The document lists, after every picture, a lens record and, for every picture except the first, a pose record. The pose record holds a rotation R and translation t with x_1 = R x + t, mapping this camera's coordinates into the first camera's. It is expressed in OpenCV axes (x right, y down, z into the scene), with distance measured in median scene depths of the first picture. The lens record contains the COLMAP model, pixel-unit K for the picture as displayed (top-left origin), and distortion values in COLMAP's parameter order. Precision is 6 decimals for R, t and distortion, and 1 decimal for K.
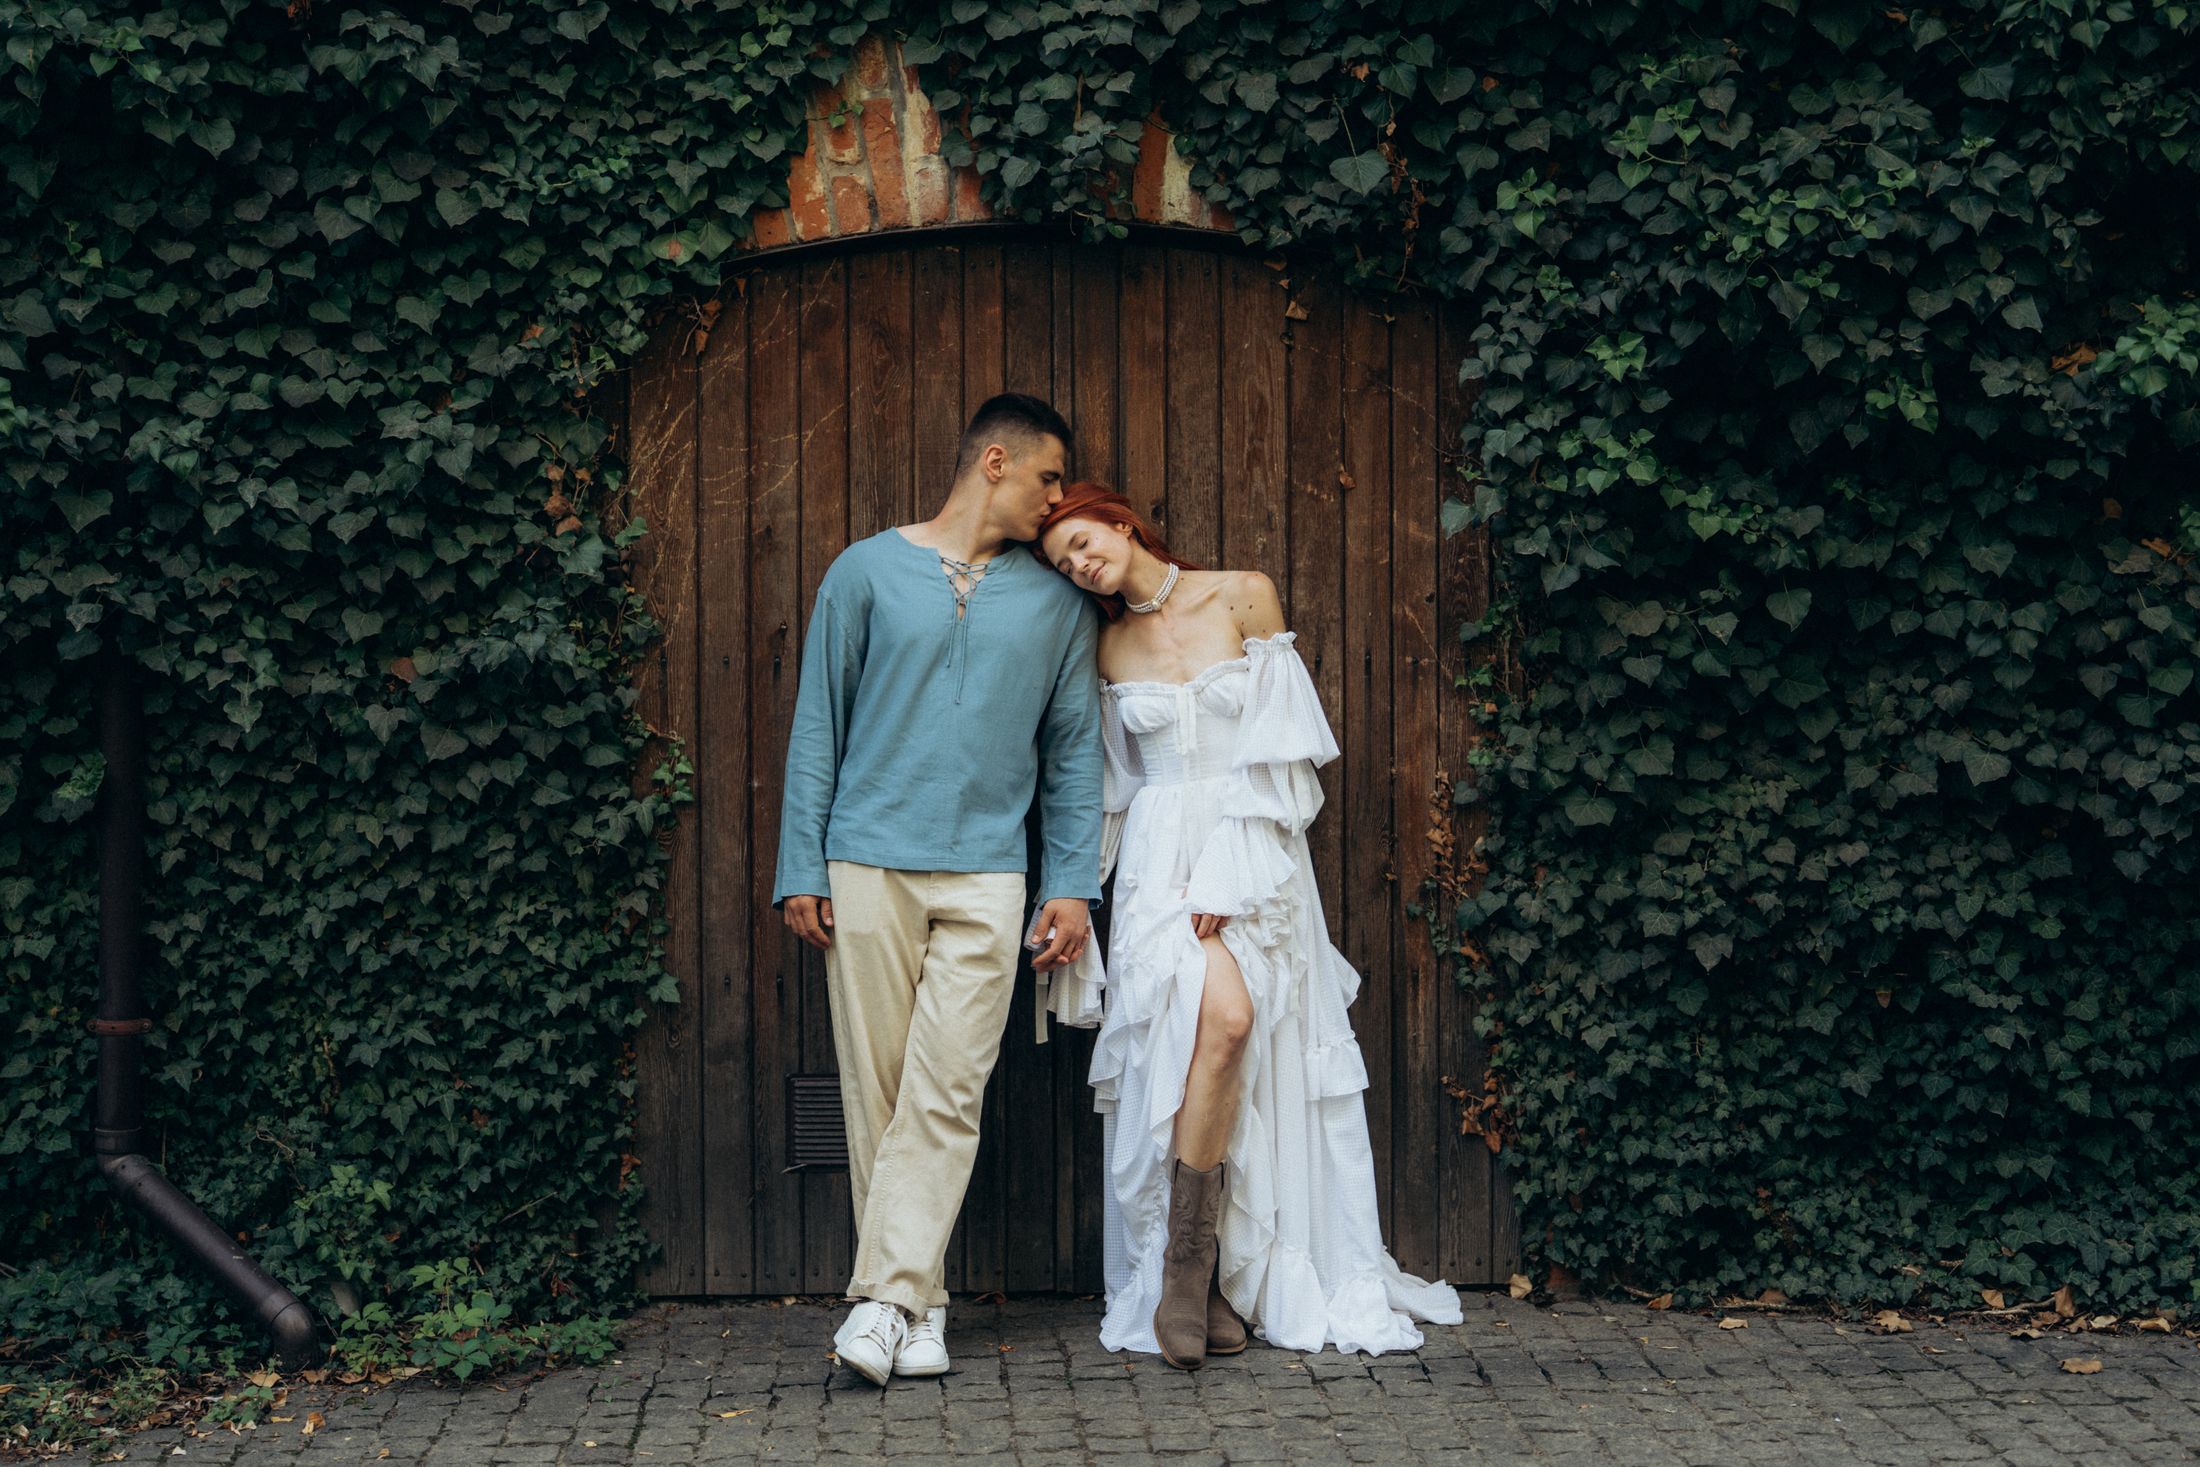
lens RADIAL K [[3032.1, 0, 1101.7], [0, 3032.1, 740.4], [0, 0, 1]] dist [-0.113751, 0.921032]
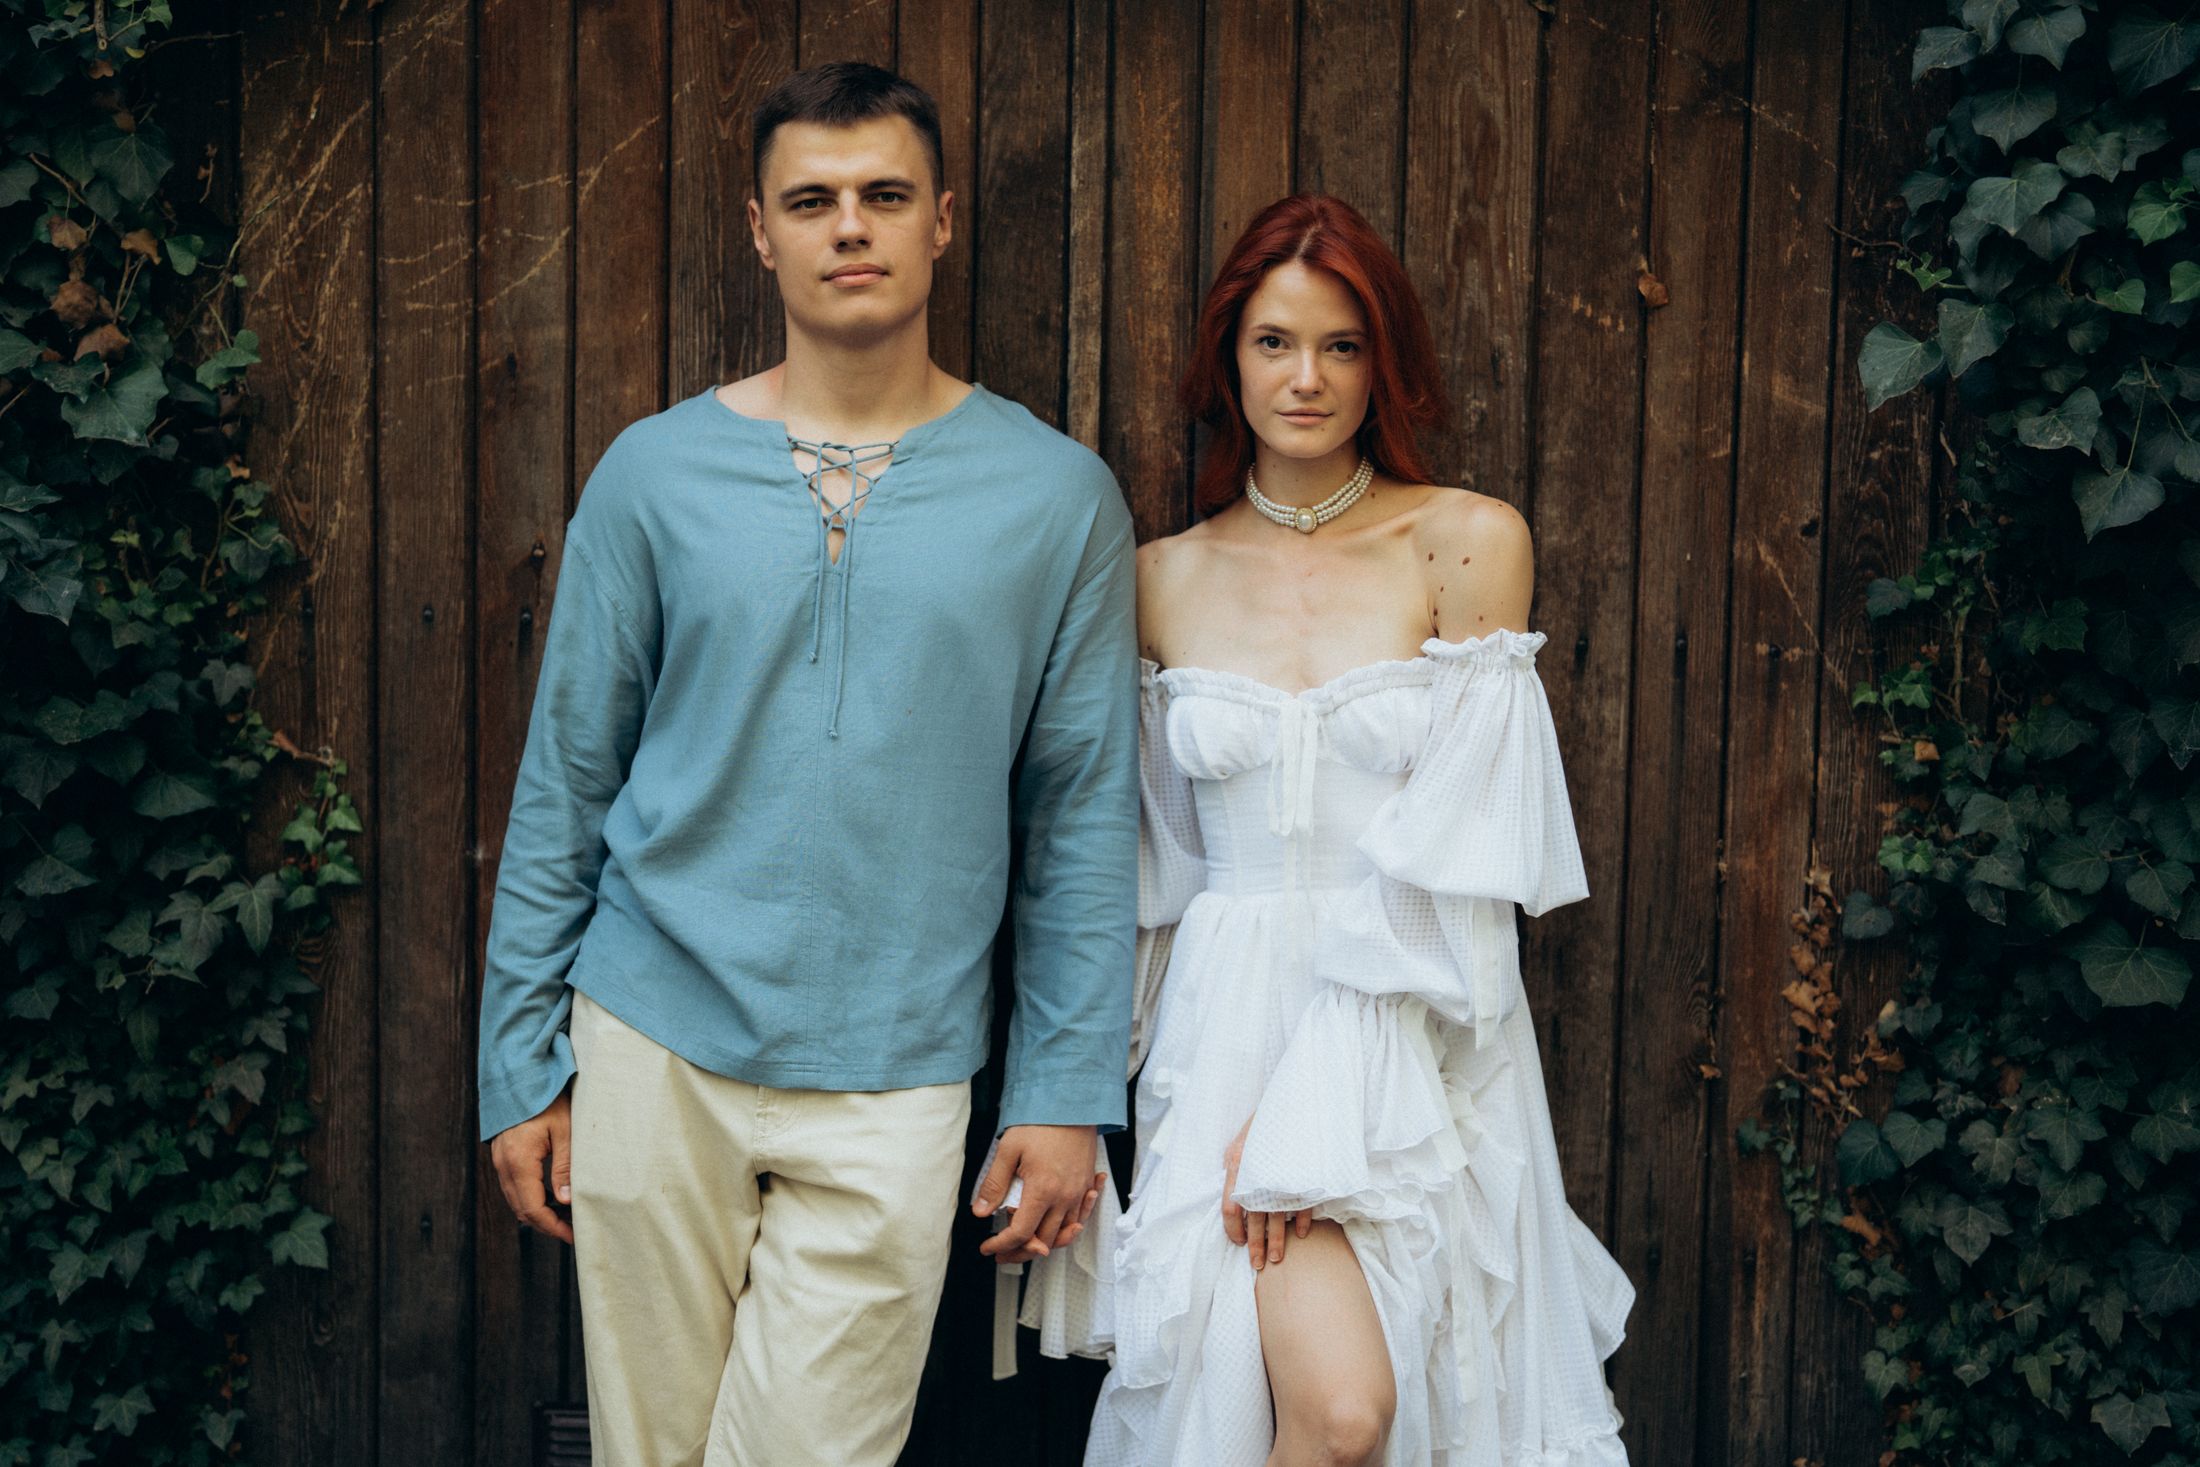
lens RADIAL K [[3032.1, 0, 1101.7], [0, 3032.1, 740.4], [0, 0, 1]] dist [-0.113751, 0.921032]
pose [[0.997143, 0.031289, -0.068756, 0.026973], [-0.027868, 0.998352, 0.050160, -0.034194], [0.070213, -0.048101, 0.996372, 0.495392]]
